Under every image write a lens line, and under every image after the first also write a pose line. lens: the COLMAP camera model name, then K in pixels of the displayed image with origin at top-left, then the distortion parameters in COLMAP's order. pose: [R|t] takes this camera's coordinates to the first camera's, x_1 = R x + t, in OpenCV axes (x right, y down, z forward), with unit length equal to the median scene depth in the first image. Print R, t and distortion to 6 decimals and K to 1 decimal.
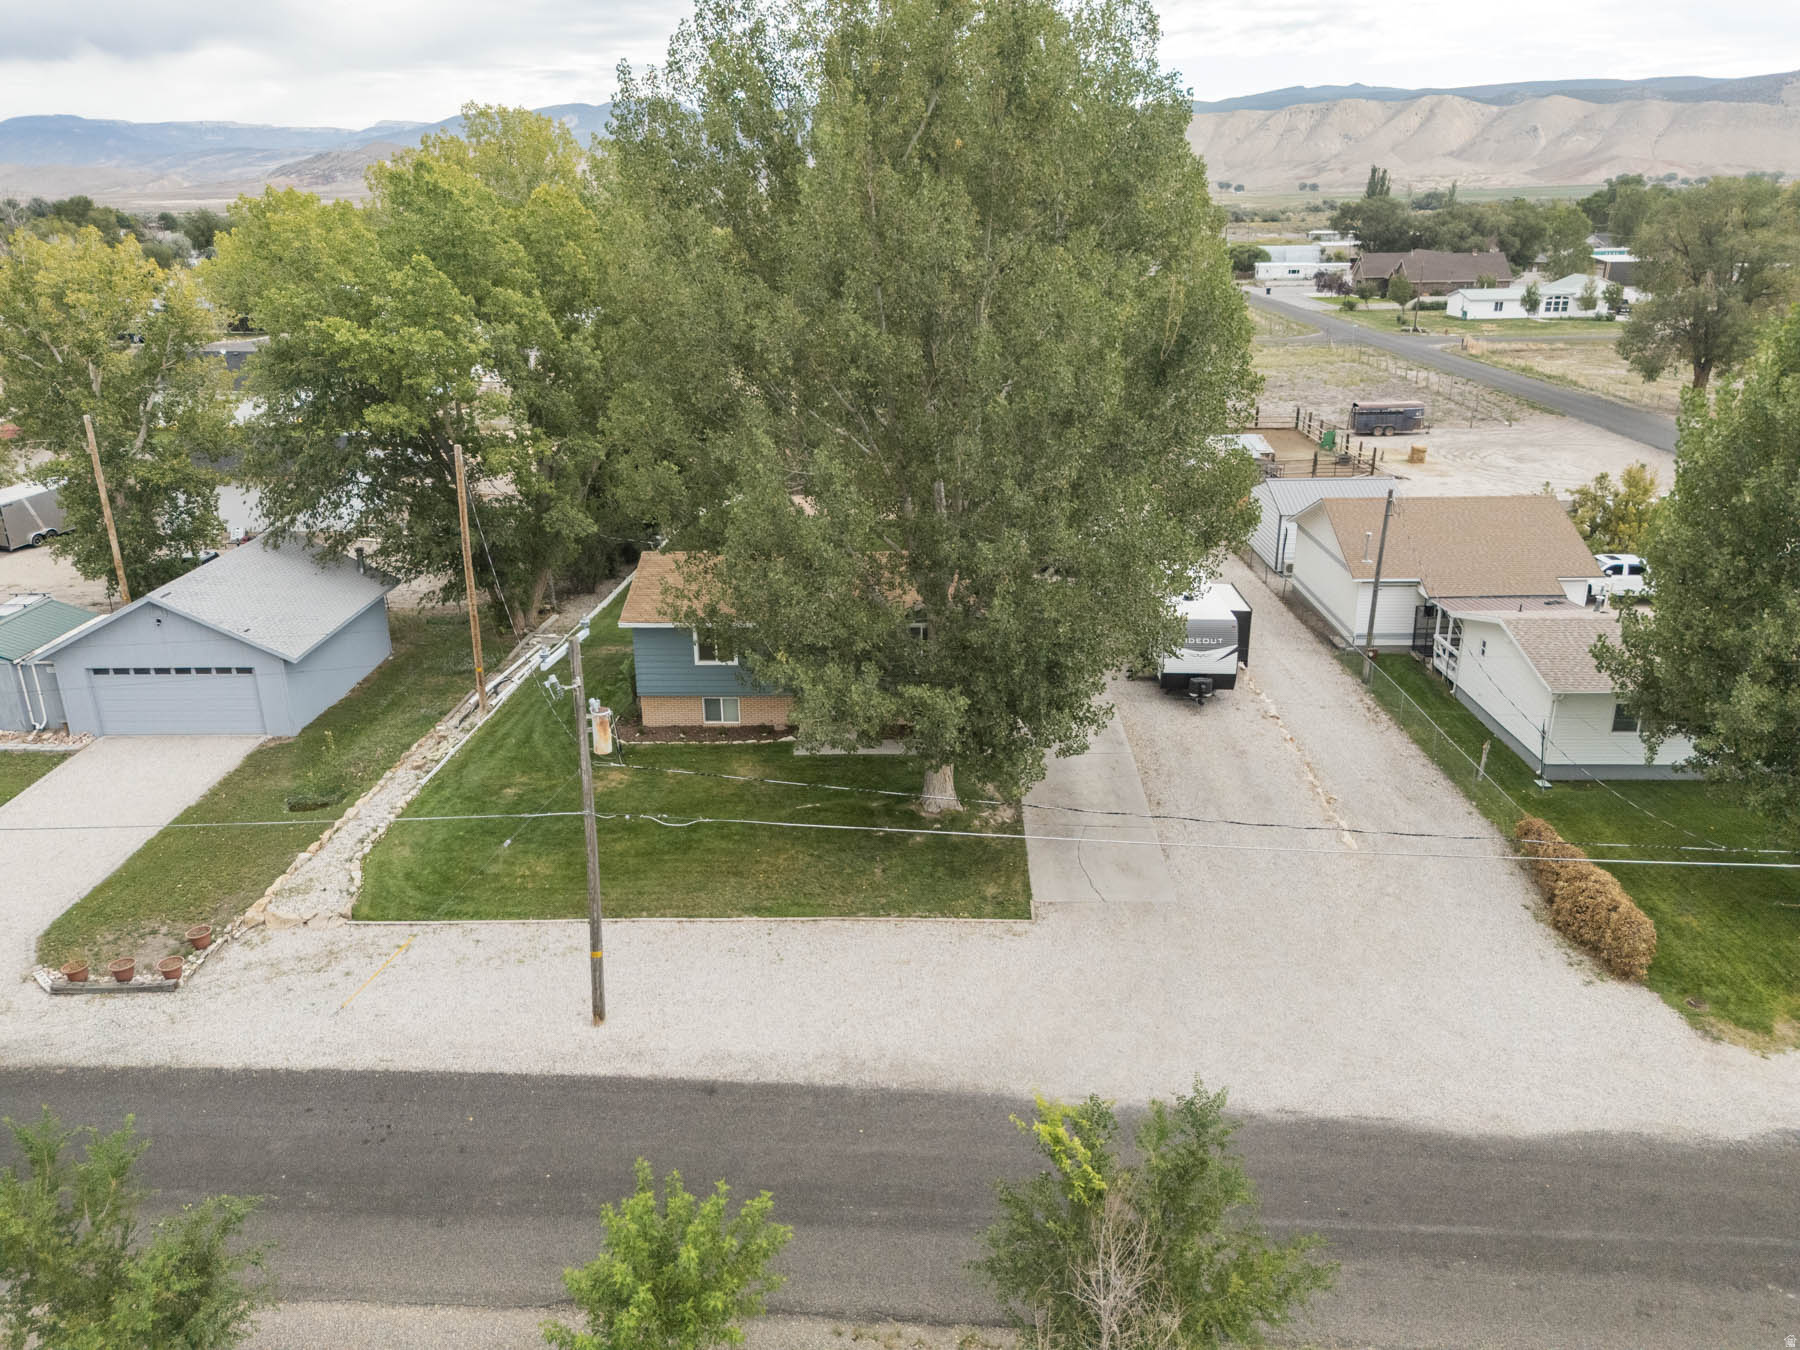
lens RADIAL K [[1320.3, 0, 896.9], [0, 1320.3, 673.8], [0, 0, 1]] dist [0.074657, -0.070280]
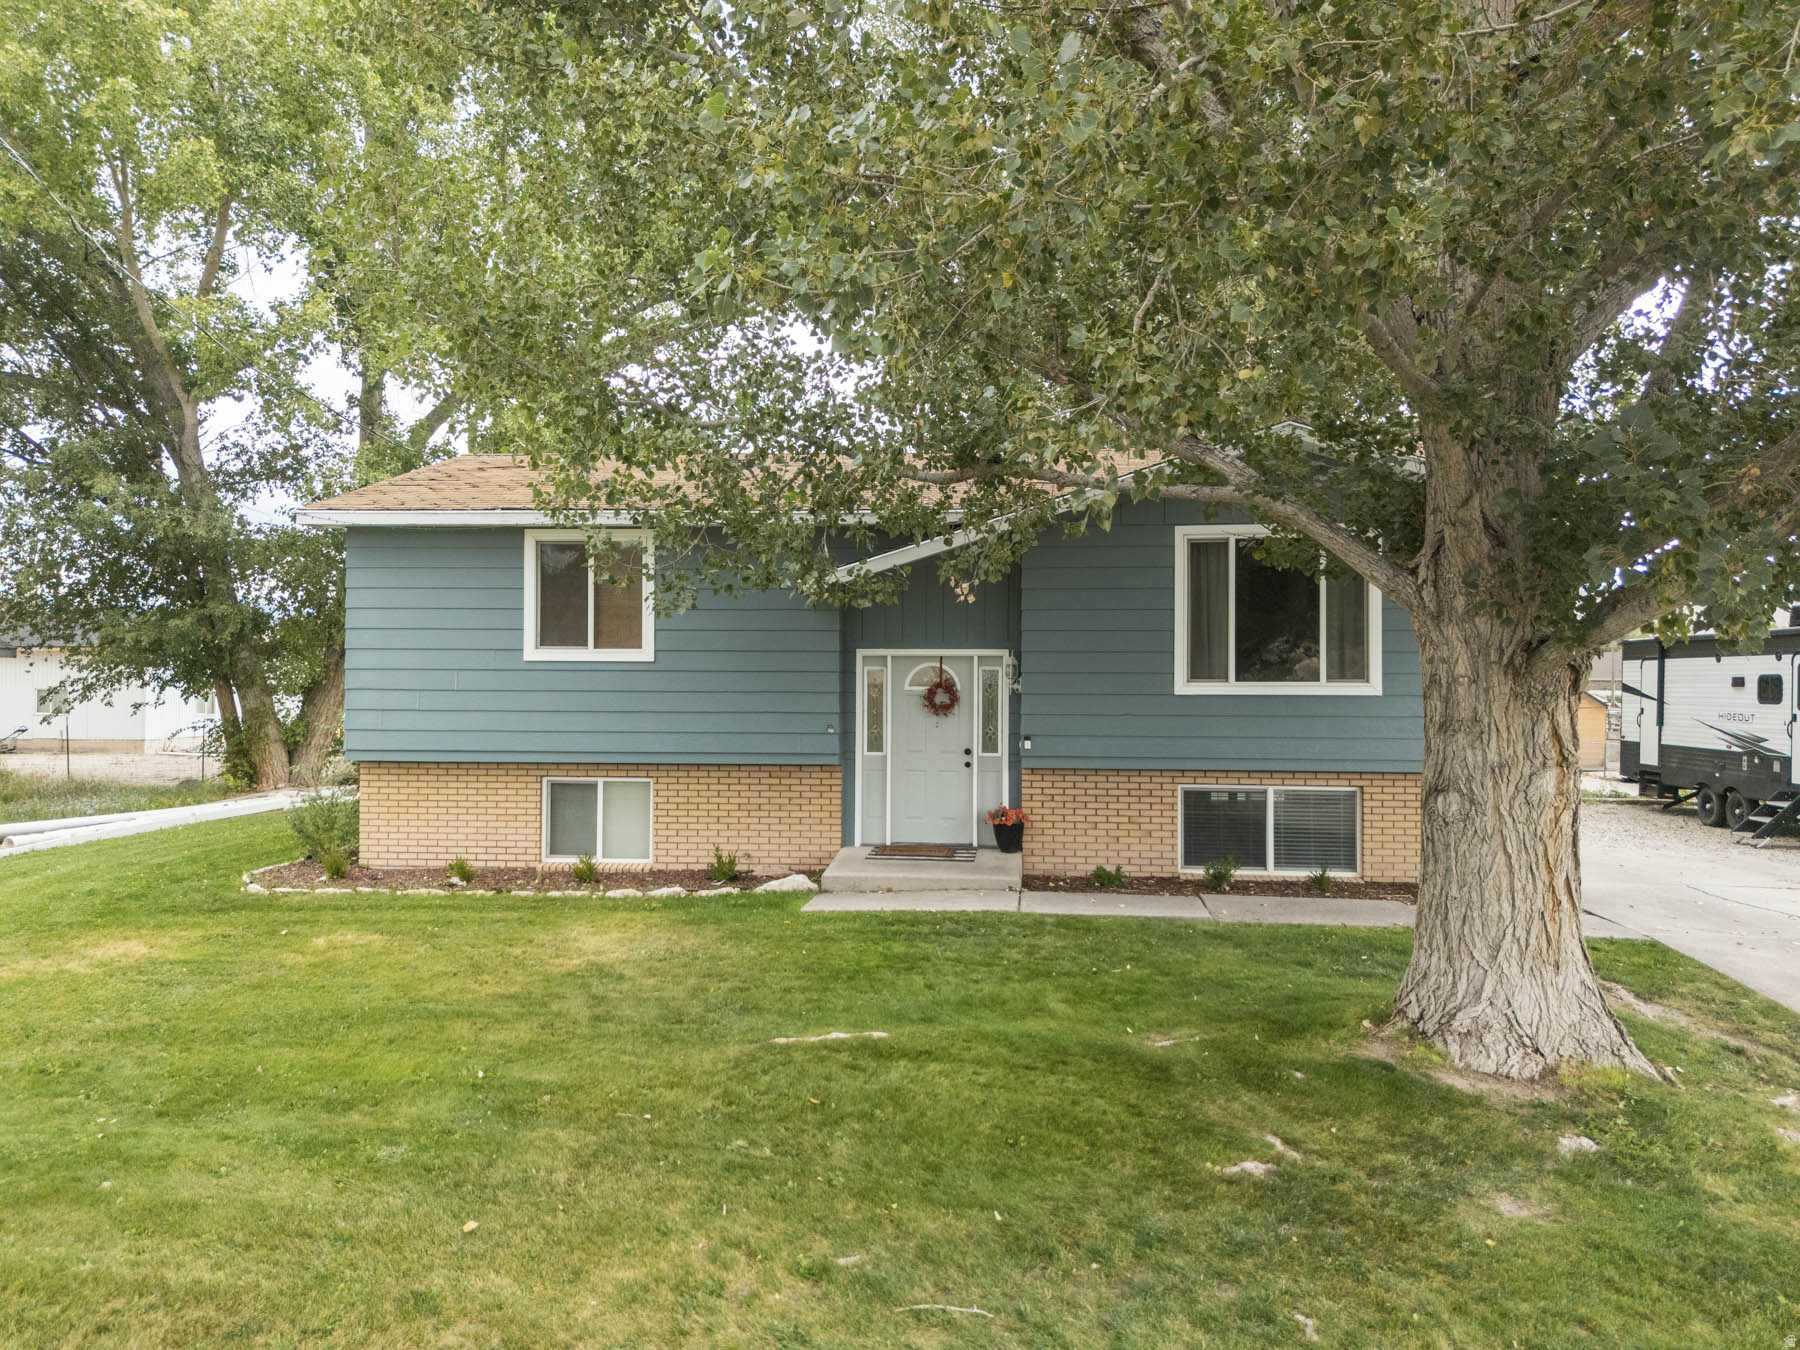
lens RADIAL K [[1320.3, 0, 896.9], [0, 1320.3, 673.8], [0, 0, 1]] dist [0.074657, -0.070280]
pose [[0.997888, 0.016010, -0.062949, -0.043231], [-0.036207, 0.941716, -0.334456, 0.111394], [0.053925, 0.336029, 0.940307, 0.756981]]
